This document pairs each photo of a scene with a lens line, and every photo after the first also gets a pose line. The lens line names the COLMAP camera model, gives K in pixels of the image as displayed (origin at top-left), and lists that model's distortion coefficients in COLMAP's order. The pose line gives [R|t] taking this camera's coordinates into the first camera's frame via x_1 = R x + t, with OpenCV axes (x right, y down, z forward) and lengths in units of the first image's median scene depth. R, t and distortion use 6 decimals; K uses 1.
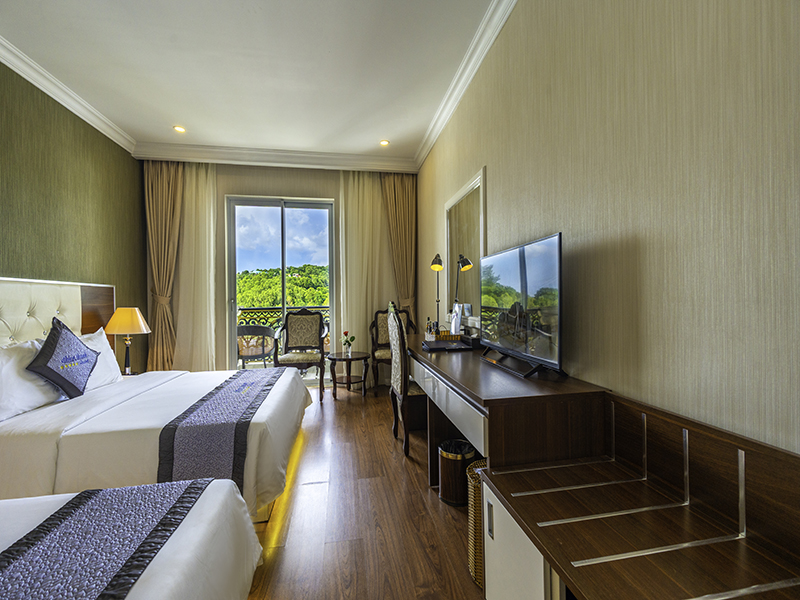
lens RADIAL K [[342.9, 0, 400.0], [0, 342.9, 298.8], [0, 0, 1]] dist [-0.000702, -0.001150]
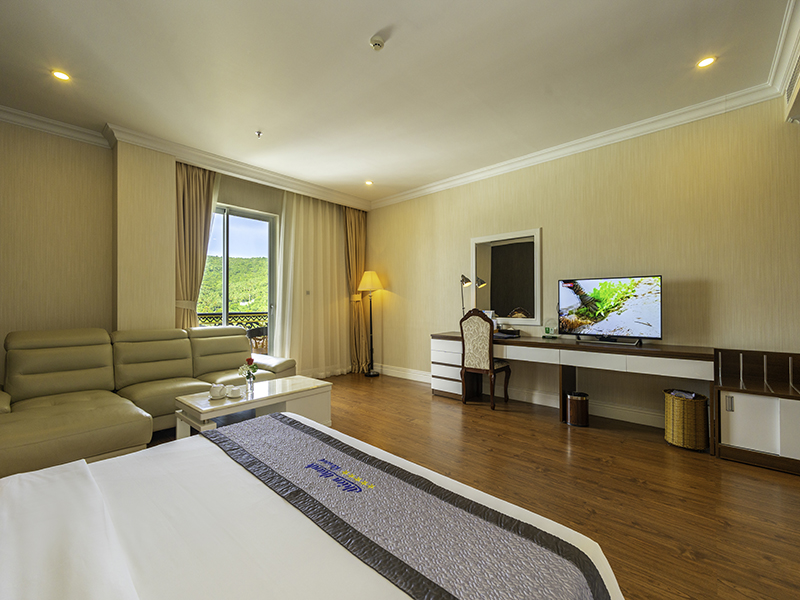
lens RADIAL K [[342.9, 0, 396.7], [0, 342.9, 305.6], [0, 0, 1]] dist [-0.000702, -0.001150]
pose [[0.794563, 0.013841, 0.607023, -0.780044], [-0.013782, 0.999894, -0.004759, 0.005078], [-0.607025, -0.004585, 0.794670, 0.032989]]
